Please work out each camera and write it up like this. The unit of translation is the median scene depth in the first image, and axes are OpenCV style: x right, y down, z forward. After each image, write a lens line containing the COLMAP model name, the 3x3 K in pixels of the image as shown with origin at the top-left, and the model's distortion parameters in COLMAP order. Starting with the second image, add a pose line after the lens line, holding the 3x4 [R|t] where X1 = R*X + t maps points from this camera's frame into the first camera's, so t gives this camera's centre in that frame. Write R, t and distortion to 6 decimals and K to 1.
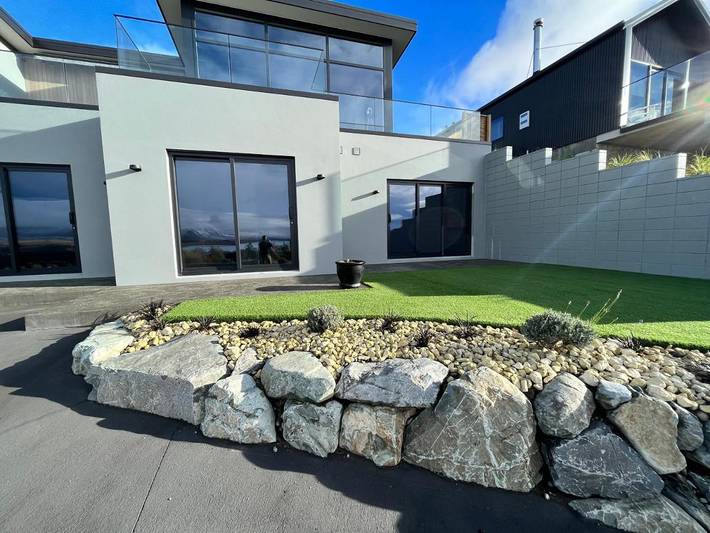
lens RADIAL K [[289.7, 0, 355.0], [0, 289.7, 266.5], [0, 0, 1]] dist [-0.002133, -0.000058]
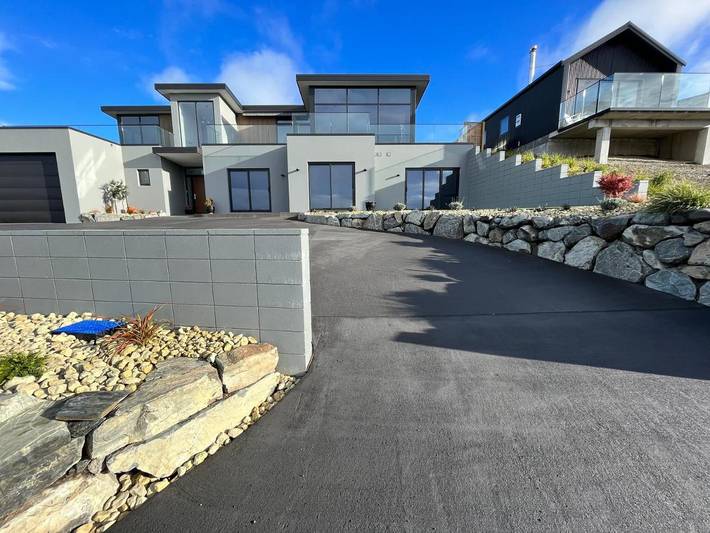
lens RADIAL K [[278.6, 0, 355.0], [0, 278.6, 266.5], [0, 0, 1]] dist [0.001570, 0.000018]
pose [[0.962936, 0.056356, -0.263778, 0.304362], [-0.038152, 0.996555, 0.073637, 0.212899], [0.267019, -0.060844, 0.961769, -0.858128]]
